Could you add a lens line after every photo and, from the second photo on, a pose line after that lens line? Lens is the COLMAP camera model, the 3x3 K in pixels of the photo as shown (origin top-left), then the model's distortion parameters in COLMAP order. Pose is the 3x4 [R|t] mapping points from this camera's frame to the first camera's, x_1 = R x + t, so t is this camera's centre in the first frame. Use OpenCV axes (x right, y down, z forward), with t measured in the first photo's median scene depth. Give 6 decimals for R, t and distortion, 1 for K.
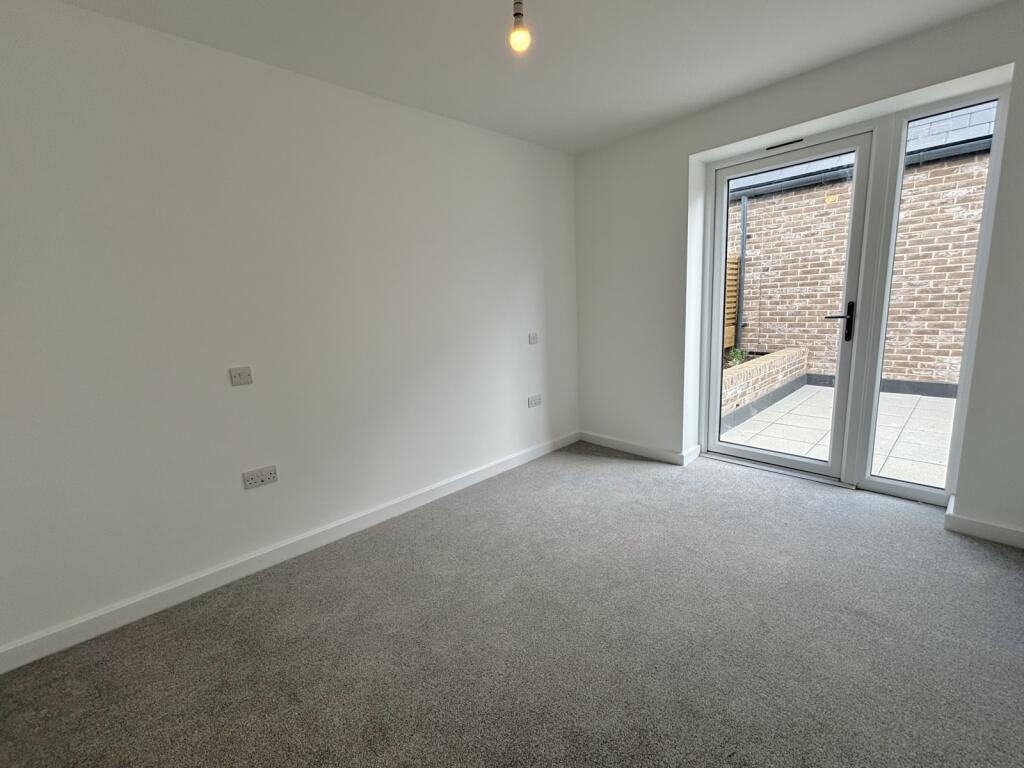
lens RADIAL K [[413.1, 0, 511.1], [0, 413.1, 382.4], [0, 0, 1]] dist [-0.000721, -0.000081]
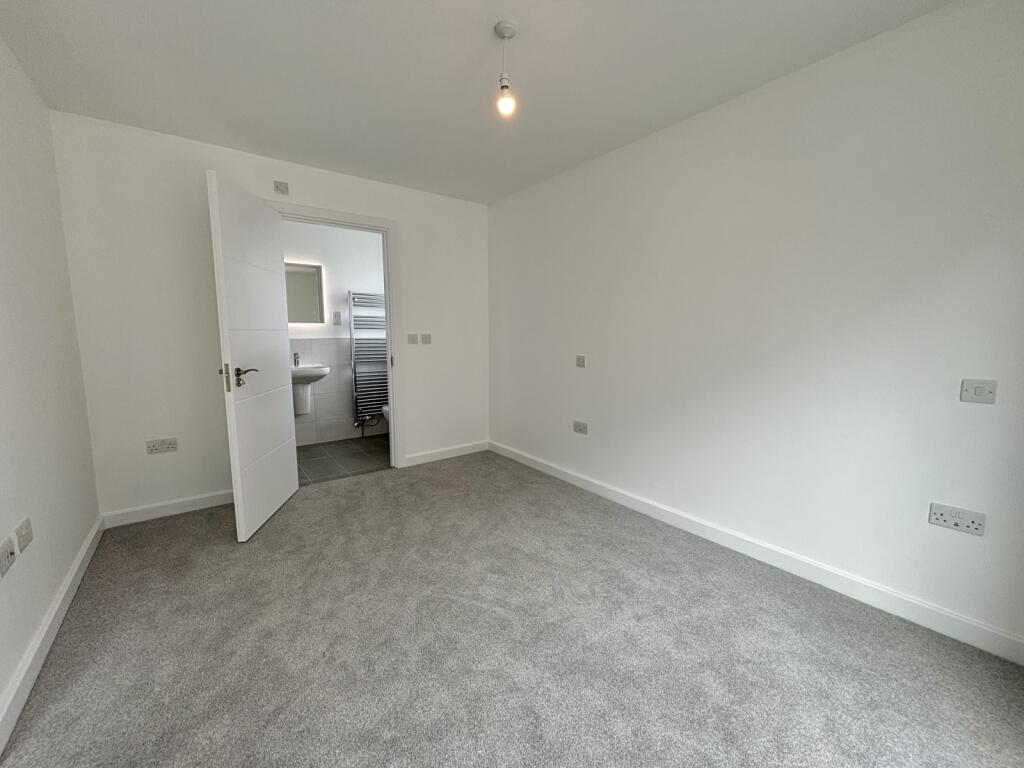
lens RADIAL K [[413.1, 0, 511.1], [0, 413.1, 382.4], [0, 0, 1]] dist [-0.000721, -0.000081]
pose [[-0.099390, 0.183622, -0.977959, 0.783730], [-0.158799, 0.967303, 0.197760, -0.172831], [0.982296, 0.174954, -0.066982, 0.710256]]
